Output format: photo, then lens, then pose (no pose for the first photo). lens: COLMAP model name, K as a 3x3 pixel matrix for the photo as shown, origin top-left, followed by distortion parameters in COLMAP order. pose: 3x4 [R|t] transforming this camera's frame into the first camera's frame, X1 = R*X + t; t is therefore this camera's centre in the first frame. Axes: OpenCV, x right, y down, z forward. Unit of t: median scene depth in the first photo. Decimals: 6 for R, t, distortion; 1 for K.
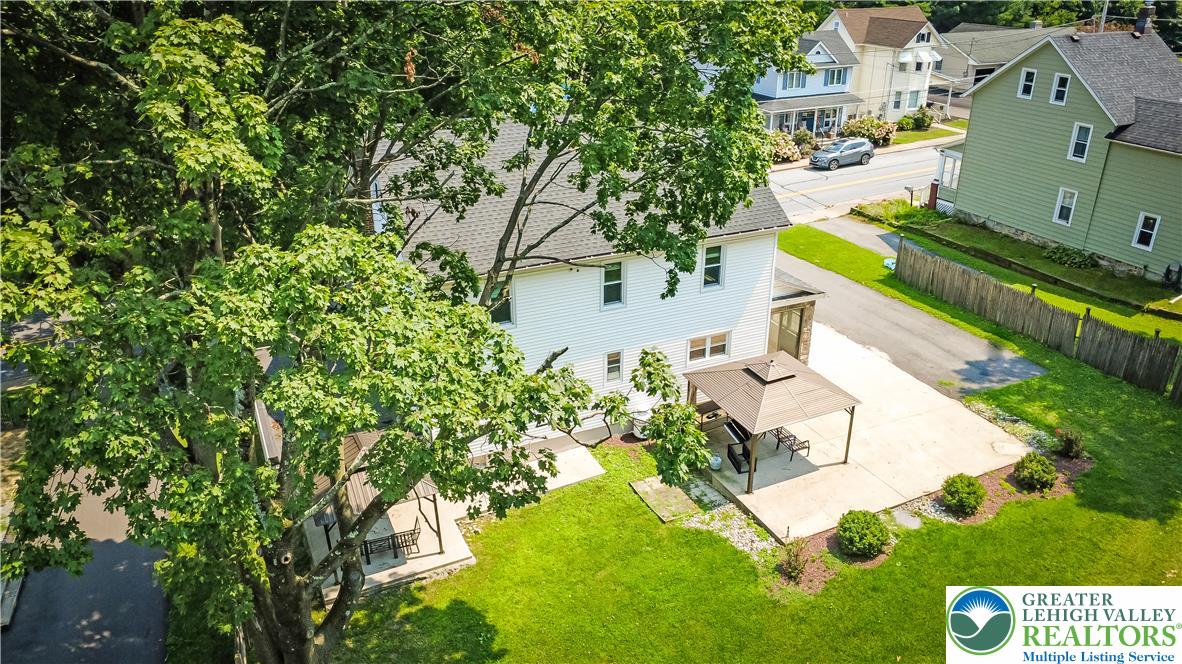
lens RADIAL K [[869.0, 0, 591.0], [0, 869.0, 332.0], [0, 0, 1]] dist [0.006298, -0.003729]
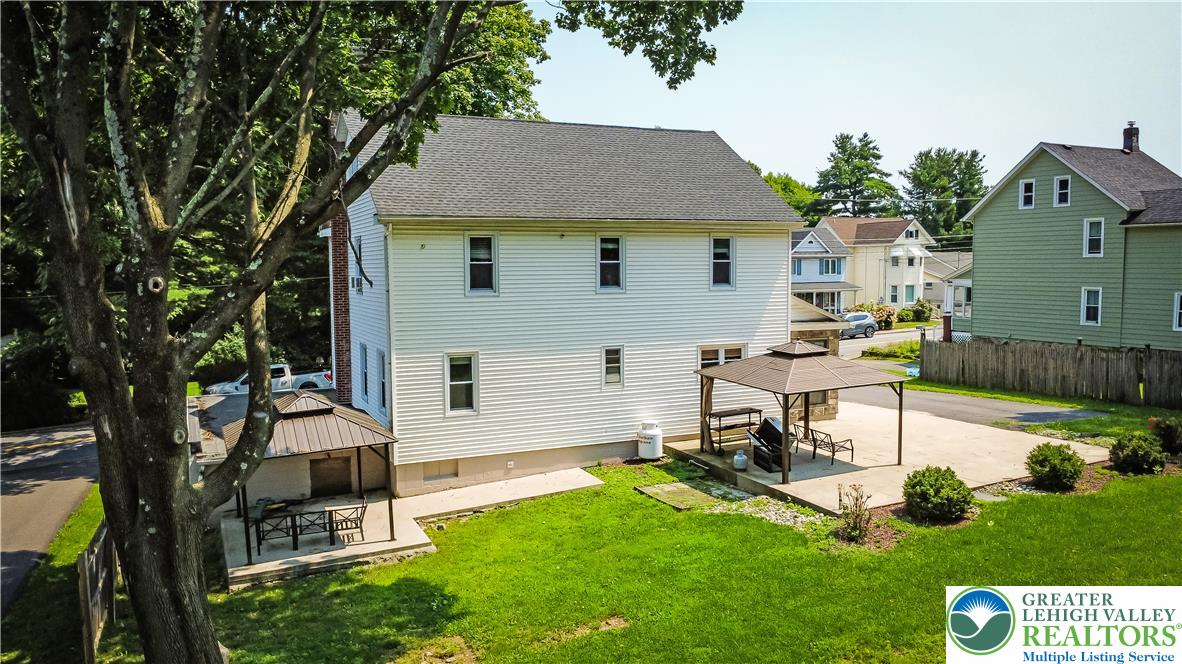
lens RADIAL K [[869.0, 0, 591.0], [0, 869.0, 332.0], [0, 0, 1]] dist [0.006298, -0.003729]
pose [[0.999955, -0.009427, 0.000527, 0.004511], [0.009039, 0.939613, -0.342119, 0.301995], [0.002730, 0.342109, 0.939656, 0.187259]]
